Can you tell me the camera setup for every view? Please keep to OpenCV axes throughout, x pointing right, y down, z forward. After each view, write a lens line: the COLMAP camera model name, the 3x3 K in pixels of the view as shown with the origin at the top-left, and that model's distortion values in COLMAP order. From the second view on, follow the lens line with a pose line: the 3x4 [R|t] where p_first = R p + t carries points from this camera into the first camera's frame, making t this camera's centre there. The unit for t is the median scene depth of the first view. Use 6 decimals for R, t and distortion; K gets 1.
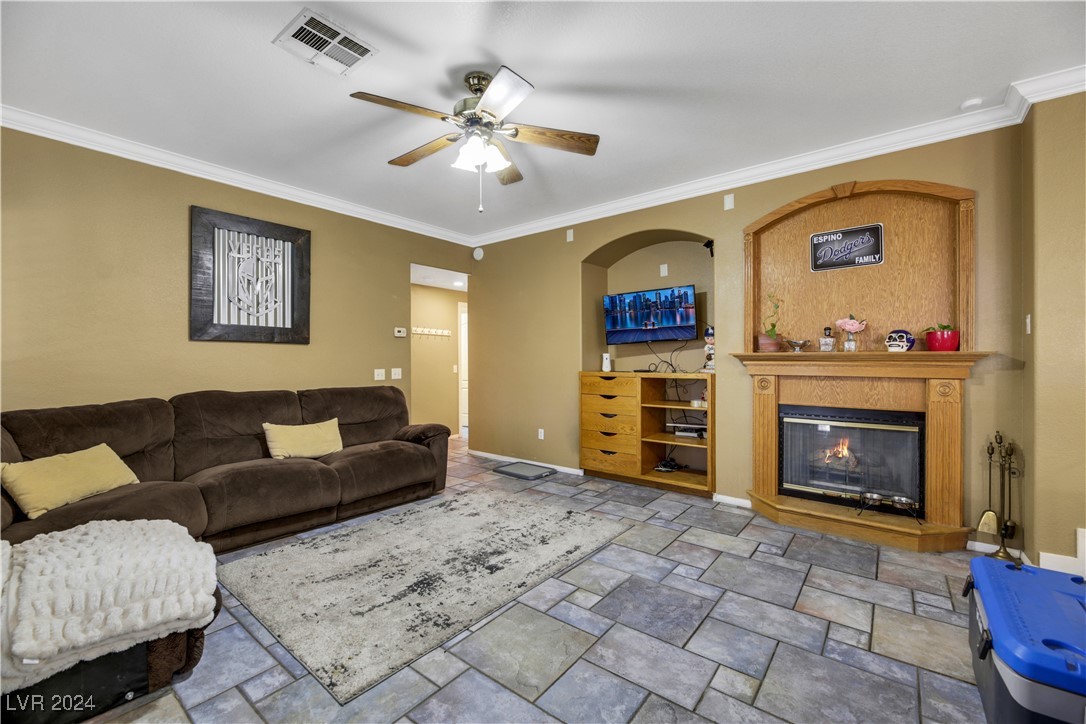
lens RADIAL K [[455.3, 0, 543.0], [0, 455.3, 353.1], [0, 0, 1]] dist [-0.007634, -0.000259]
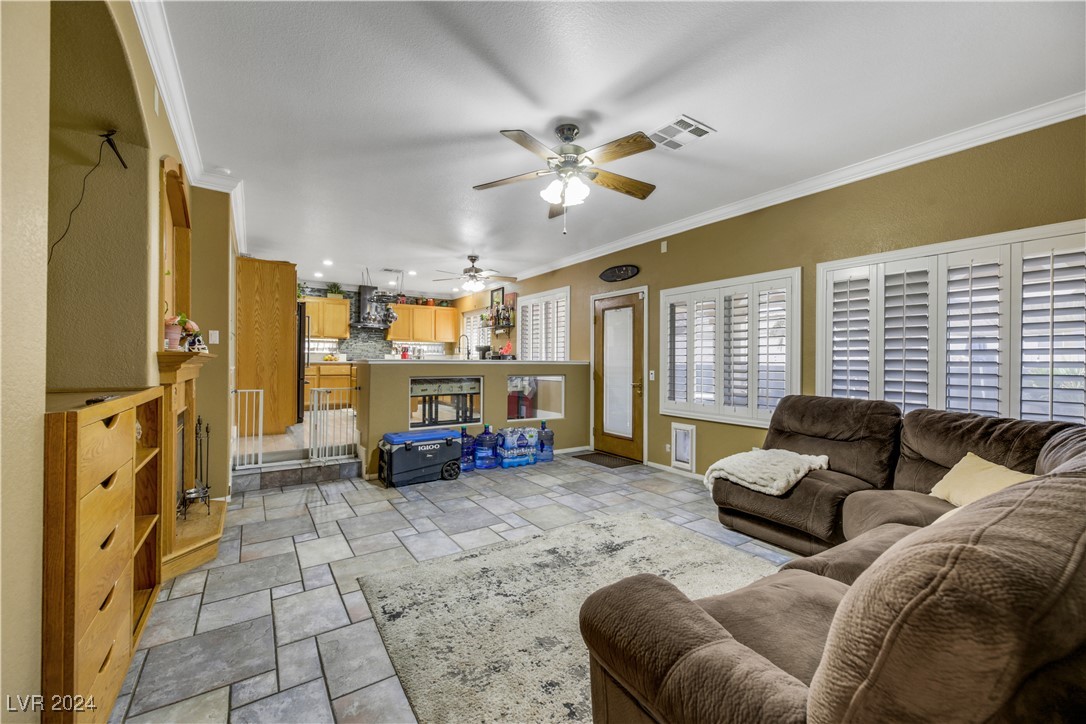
lens RADIAL K [[455.3, 0, 516.5], [0, 455.3, 363.9], [0, 0, 1]] dist [-0.007634, -0.000259]
pose [[-0.929705, 0.000572, 0.368304, -0.436124], [-0.000767, 0.999994, -0.003488, 0.010412], [-0.368303, -0.003525, -0.929699, 2.047726]]
